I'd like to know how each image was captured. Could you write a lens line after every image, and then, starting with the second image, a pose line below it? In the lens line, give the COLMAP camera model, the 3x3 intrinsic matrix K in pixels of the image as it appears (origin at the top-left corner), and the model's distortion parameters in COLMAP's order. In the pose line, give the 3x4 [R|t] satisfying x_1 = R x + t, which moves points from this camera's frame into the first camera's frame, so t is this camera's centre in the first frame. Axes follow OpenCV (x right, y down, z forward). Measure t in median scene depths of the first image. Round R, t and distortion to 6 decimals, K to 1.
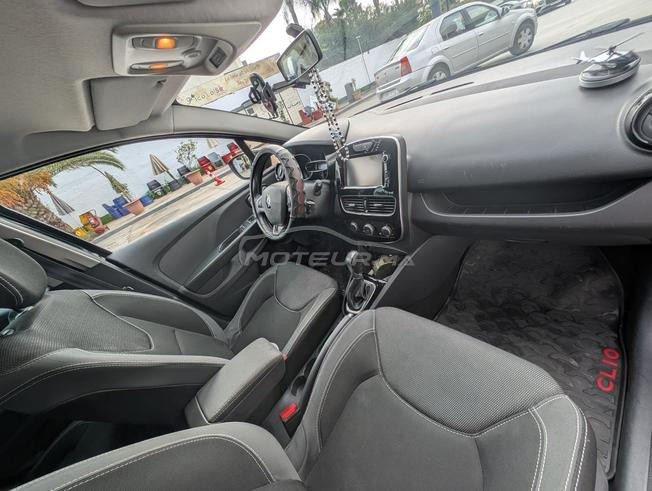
lens RADIAL K [[244.7, 0, 326.0], [0, 244.7, 245.5], [0, 0, 1]] dist [0.011483, -0.005011]
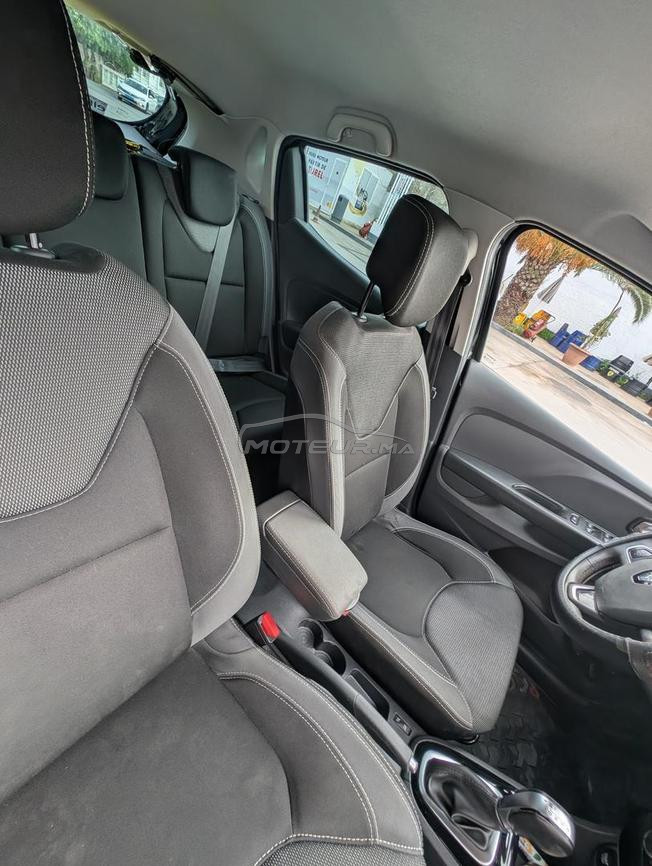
lens RADIAL K [[325.1, 0, 326.0], [0, 325.1, 433.0], [0, 0, 1]] dist [0.011483, -0.005011]
pose [[-0.082444, 0.855623, -0.510992, -0.091373], [-0.816608, 0.235916, 0.526779, -0.057970], [0.571275, 0.460710, 0.679258, 0.104305]]
